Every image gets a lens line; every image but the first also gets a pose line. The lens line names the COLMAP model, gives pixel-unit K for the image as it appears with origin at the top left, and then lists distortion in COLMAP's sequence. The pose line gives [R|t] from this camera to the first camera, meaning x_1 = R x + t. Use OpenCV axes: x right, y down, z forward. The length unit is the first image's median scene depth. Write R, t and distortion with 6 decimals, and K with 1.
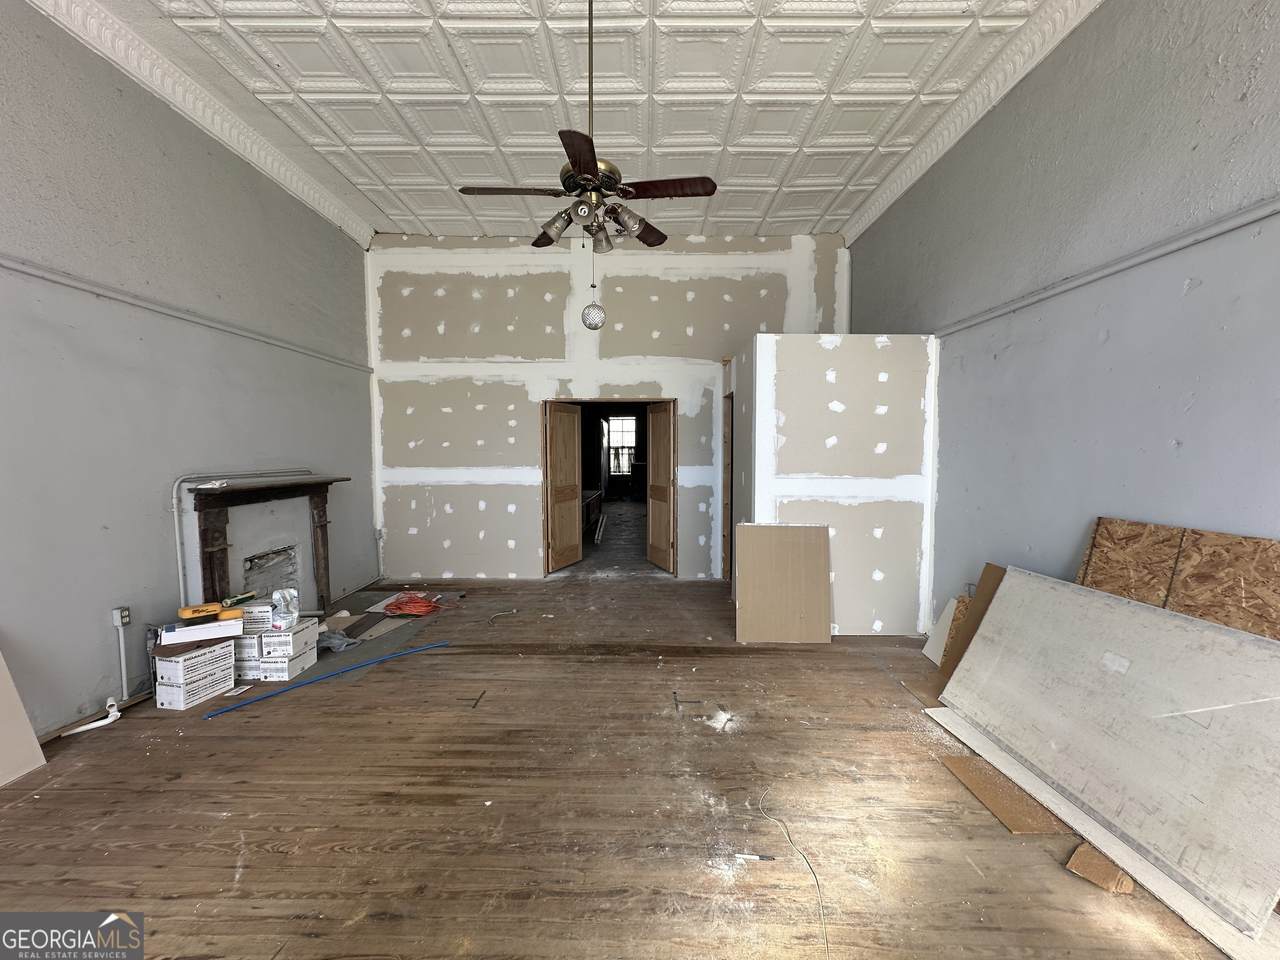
lens RADIAL K [[509.2, 0, 640.0], [0, 509.2, 480.0], [0, 0, 1]] dist [-0.002975, 0.000500]
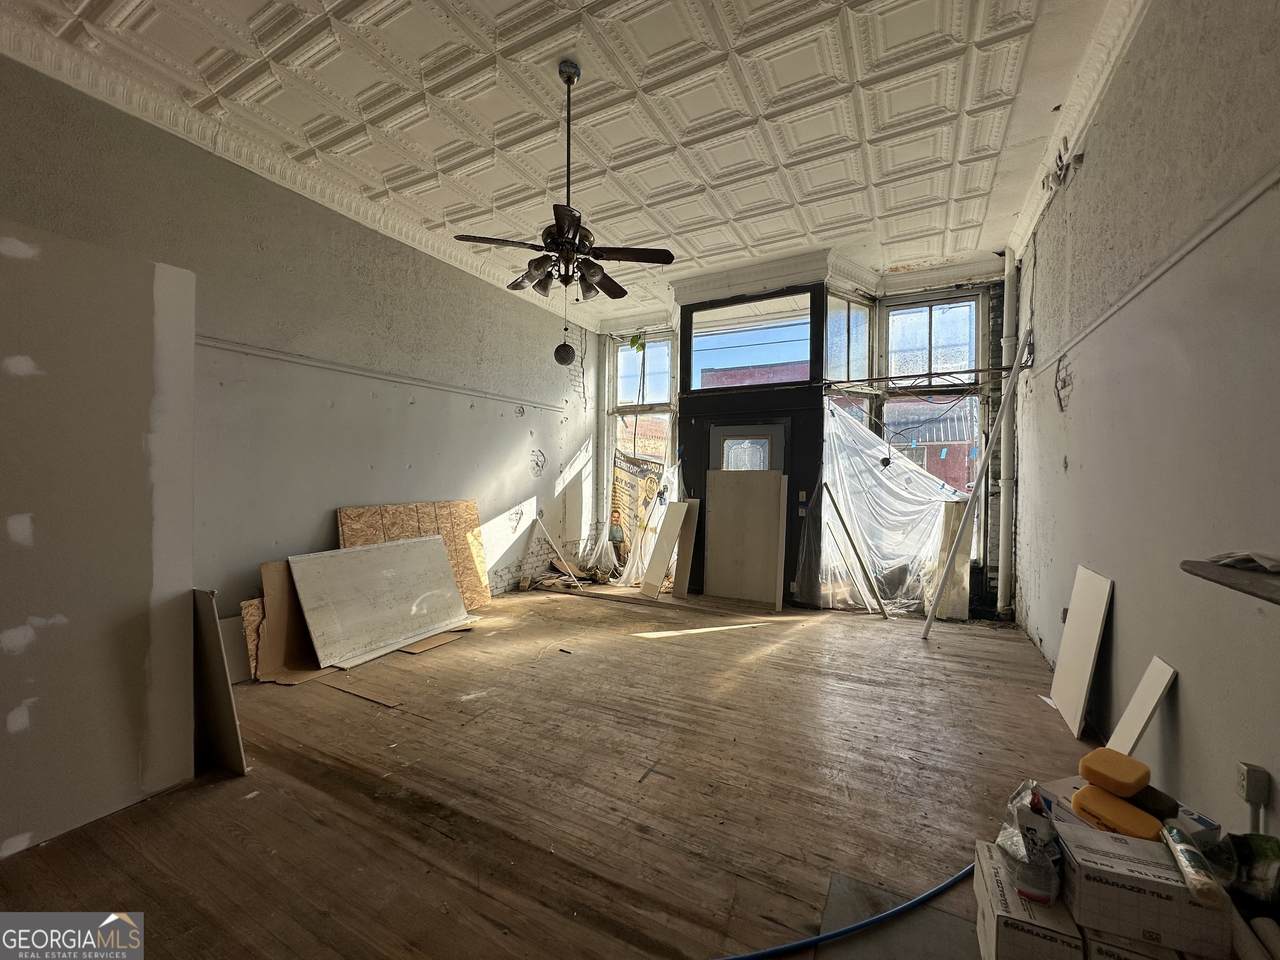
lens RADIAL K [[509.2, 0, 640.0], [0, 509.2, 480.0], [0, 0, 1]] dist [-0.002975, 0.000500]
pose [[-0.886730, -0.006864, 0.462236, -0.810222], [0.021241, 0.998229, 0.055572, -0.097436], [-0.461799, 0.059096, -0.885014, 2.046186]]
